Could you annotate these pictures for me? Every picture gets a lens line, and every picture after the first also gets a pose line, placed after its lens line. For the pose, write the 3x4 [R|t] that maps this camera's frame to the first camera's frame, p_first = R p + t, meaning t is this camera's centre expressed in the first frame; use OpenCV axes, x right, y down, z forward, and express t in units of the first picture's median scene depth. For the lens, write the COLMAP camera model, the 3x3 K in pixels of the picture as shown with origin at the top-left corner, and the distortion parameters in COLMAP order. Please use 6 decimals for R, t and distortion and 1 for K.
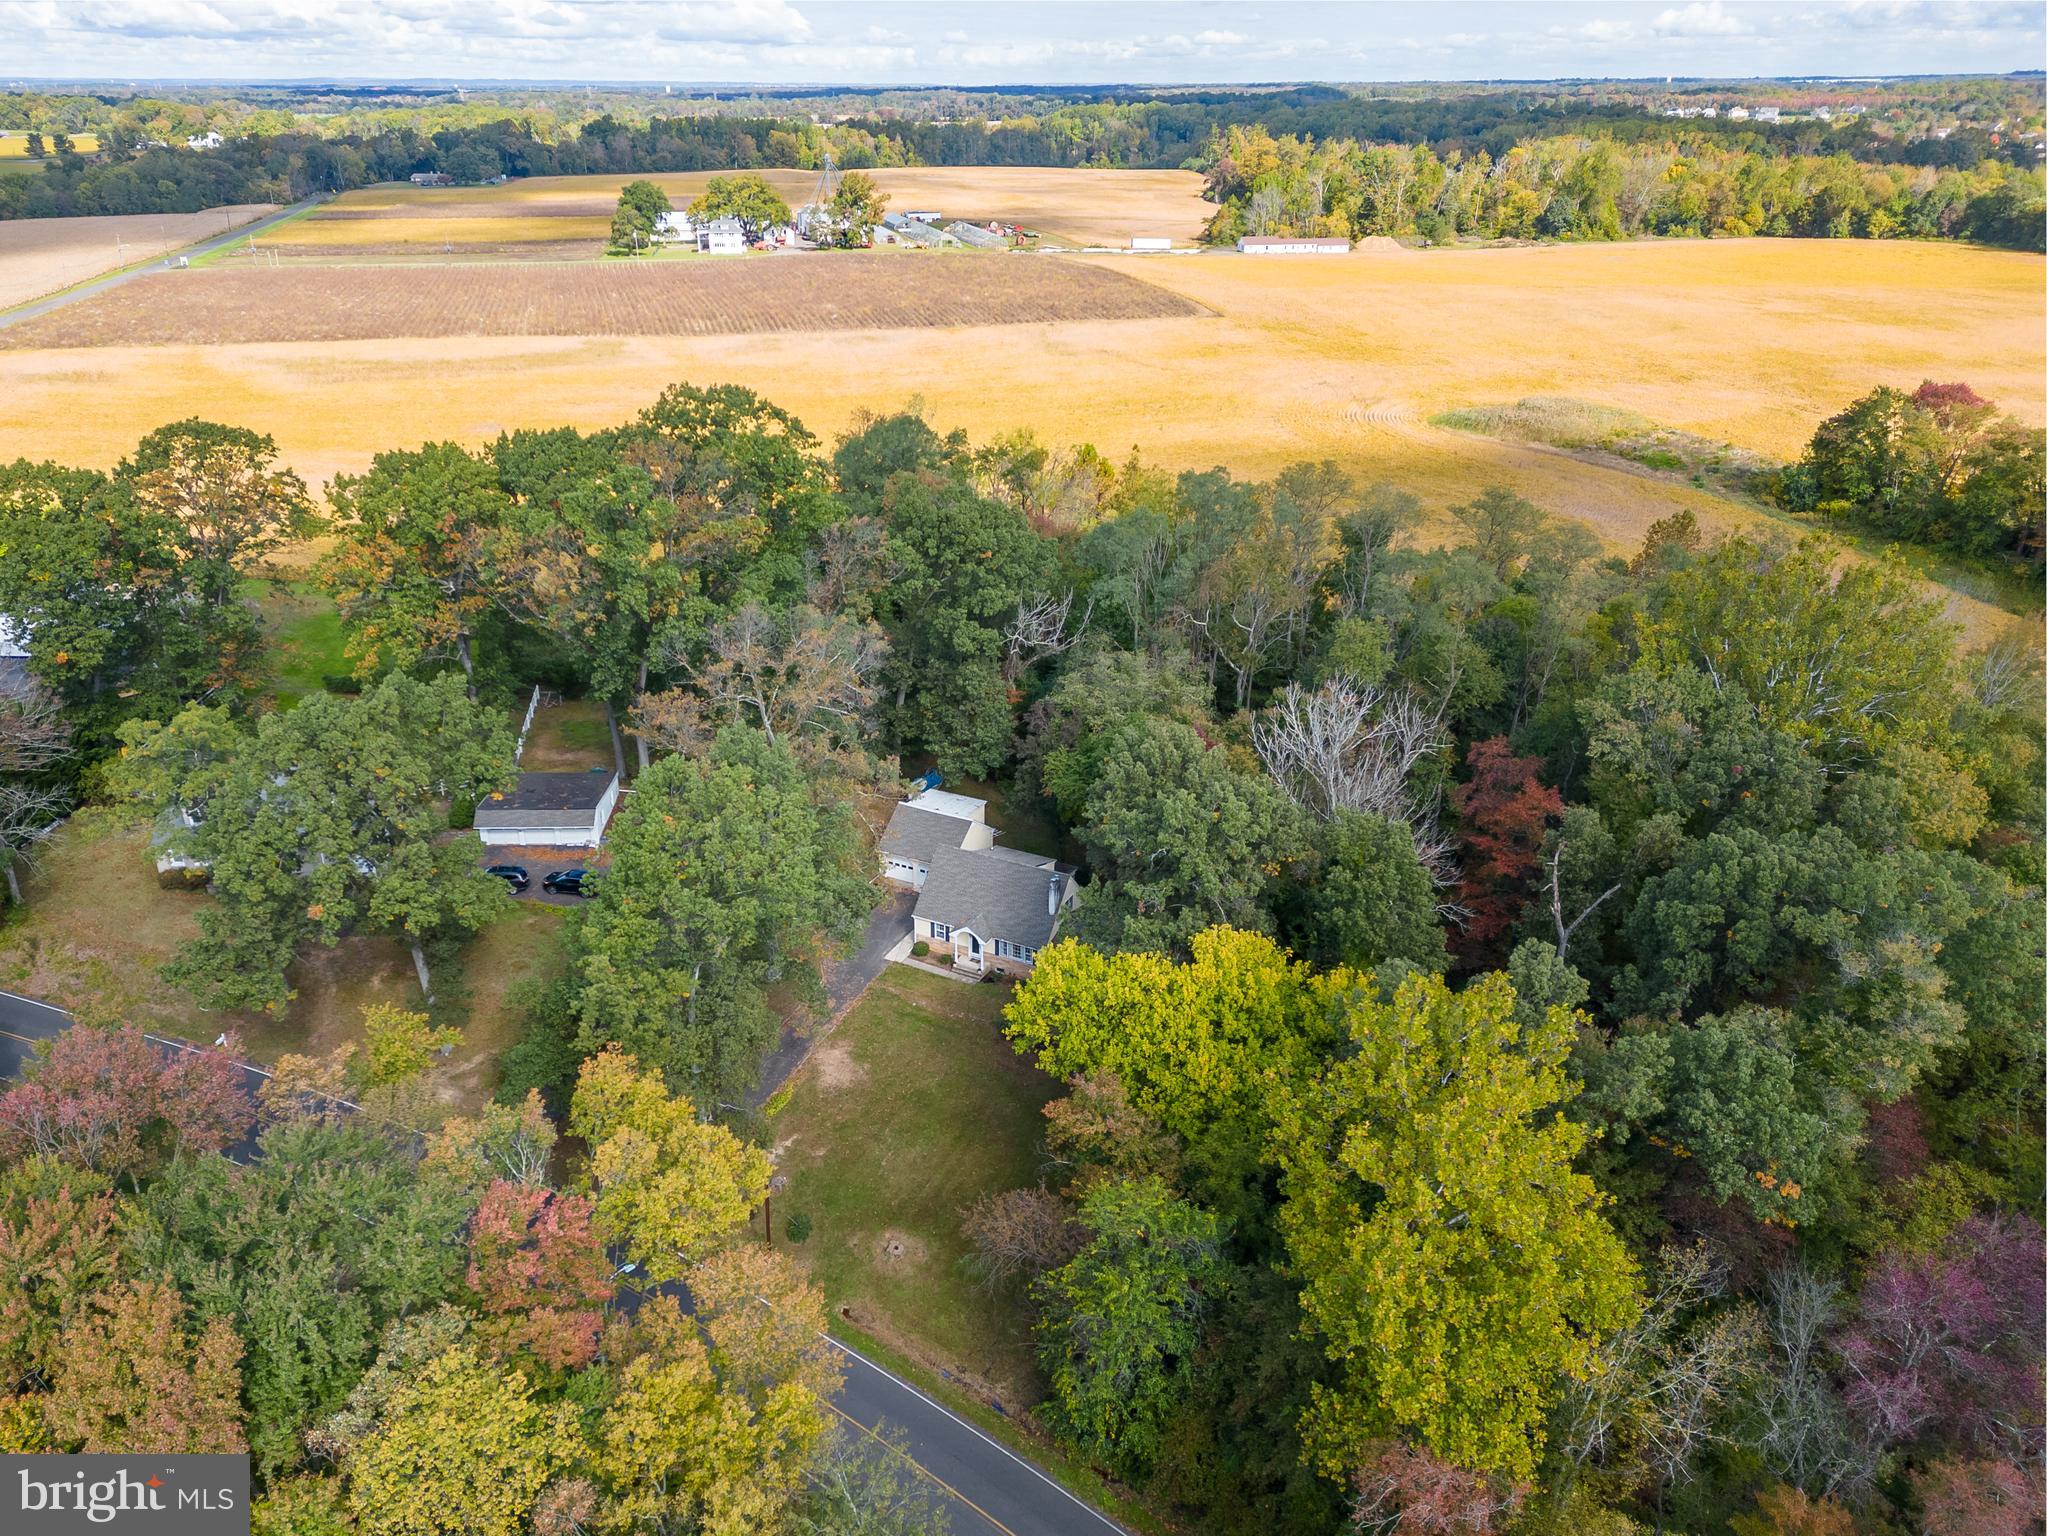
lens RADIAL K [[1516.4, 0, 966.5], [0, 1516.4, 811.6], [0, 0, 1]] dist [0.075762, -0.076445]
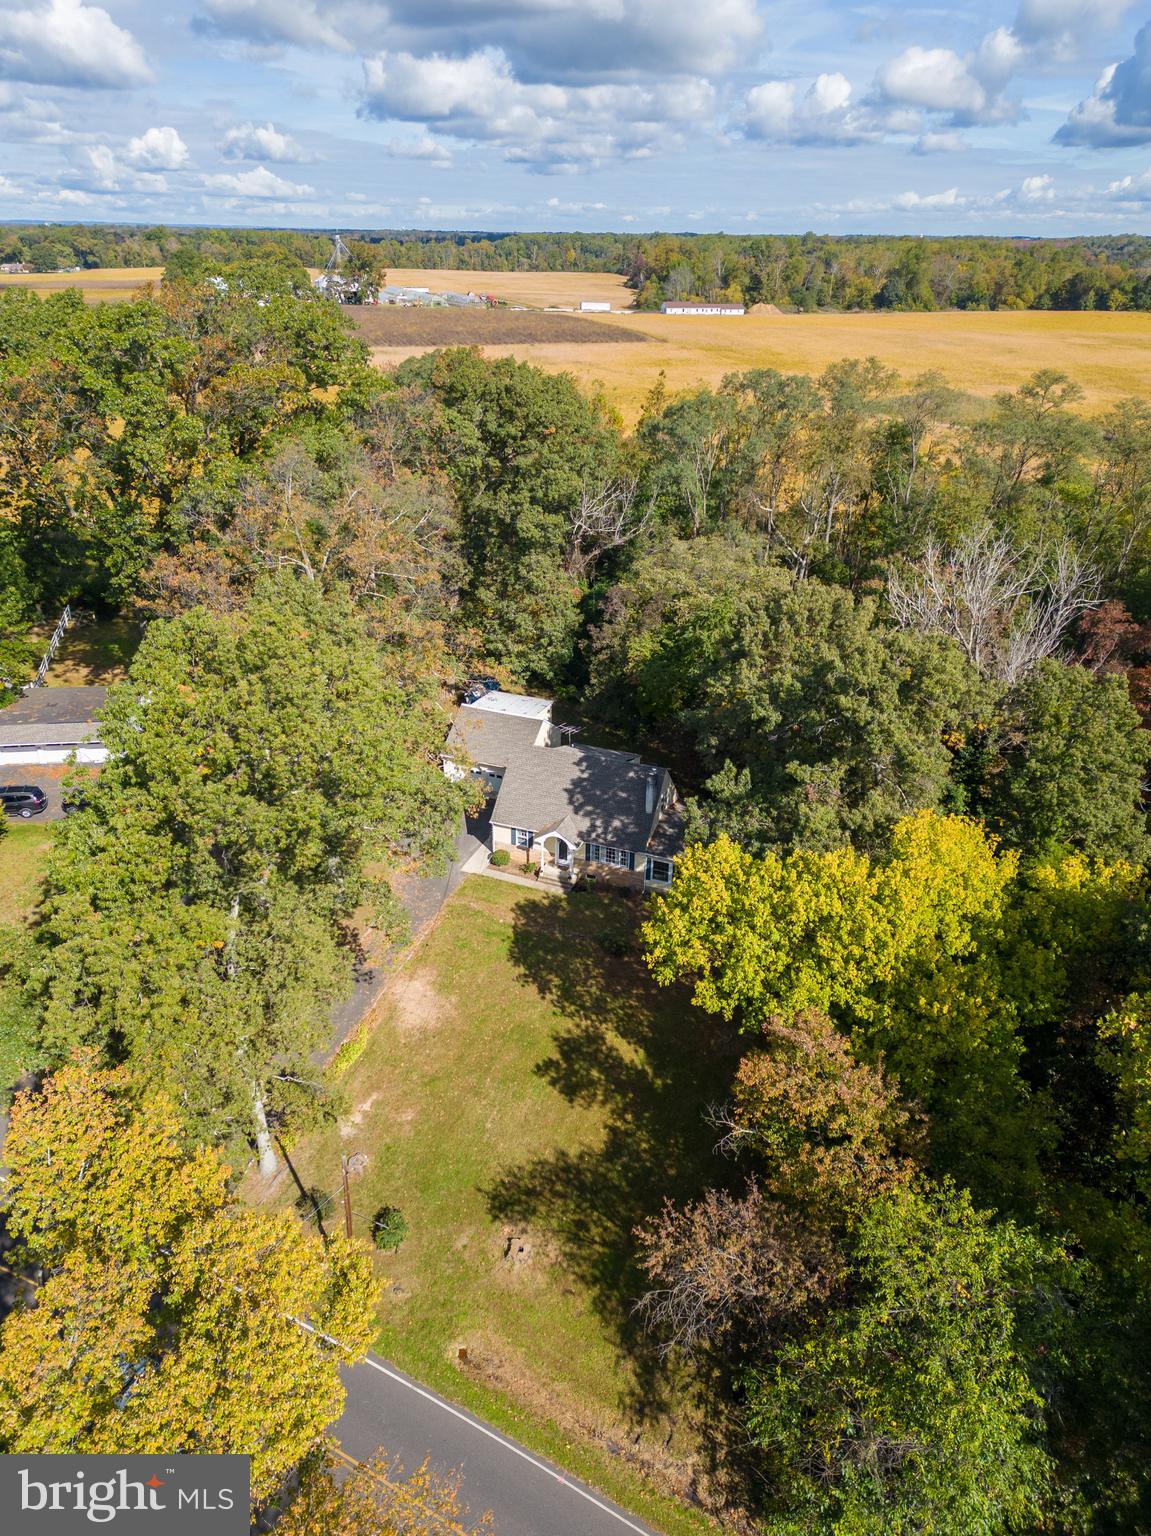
lens RADIAL K [[1077.1, 0, 579.1], [0, 1077.1, 768.4], [0, 0, 1]] dist [0.078805, -0.077553]
pose [[0.992885, -0.037503, 0.113018, -0.053827], [0.036071, 0.999241, 0.014688, 0.029233], [-0.113483, -0.010506, 0.993484, 0.351140]]
